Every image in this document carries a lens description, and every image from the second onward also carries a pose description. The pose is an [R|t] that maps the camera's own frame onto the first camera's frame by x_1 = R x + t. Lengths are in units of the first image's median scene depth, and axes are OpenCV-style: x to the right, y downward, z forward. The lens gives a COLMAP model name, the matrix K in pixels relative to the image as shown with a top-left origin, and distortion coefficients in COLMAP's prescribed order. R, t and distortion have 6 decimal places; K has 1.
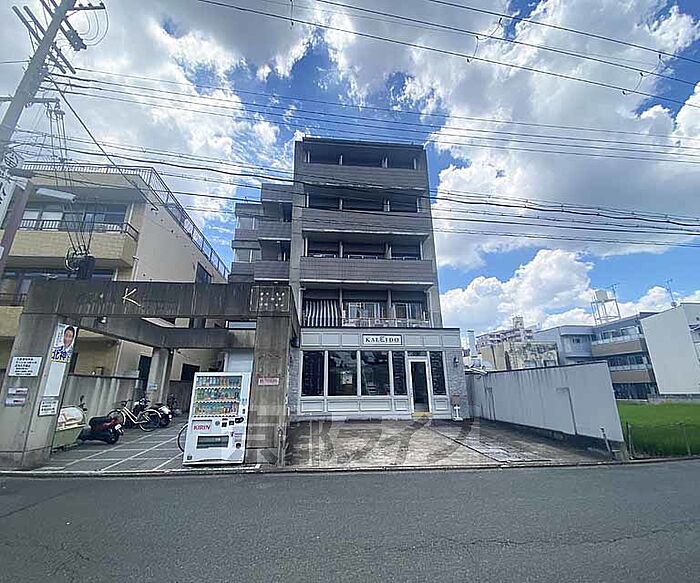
lens RADIAL K [[320.1, 0, 334.3], [0, 320.1, 289.7], [0, 0, 1]] dist [0.000875, -0.015660]
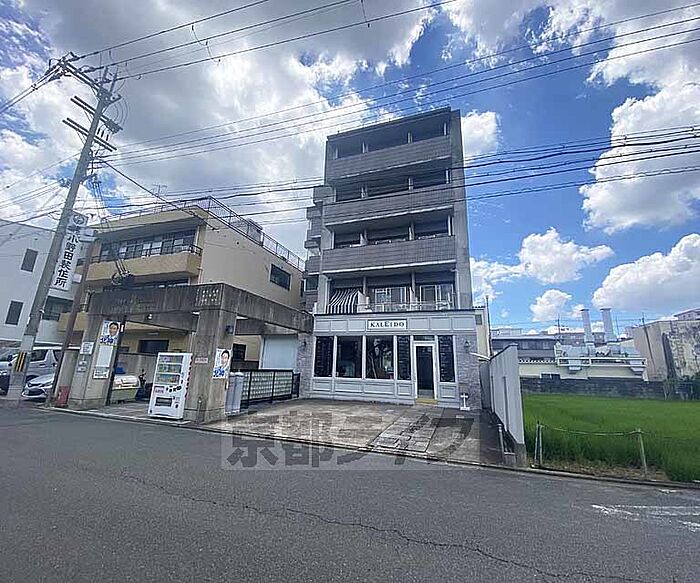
lens RADIAL K [[307.1, 0, 326.5], [0, 307.1, 292.4], [0, 0, 1]] dist [-0.013713, -0.000648]
pose [[0.902094, -0.071939, -0.425501, 0.400039], [0.091239, 0.995512, 0.025122, 0.015871], [0.421784, -0.061485, 0.904609, 0.061101]]
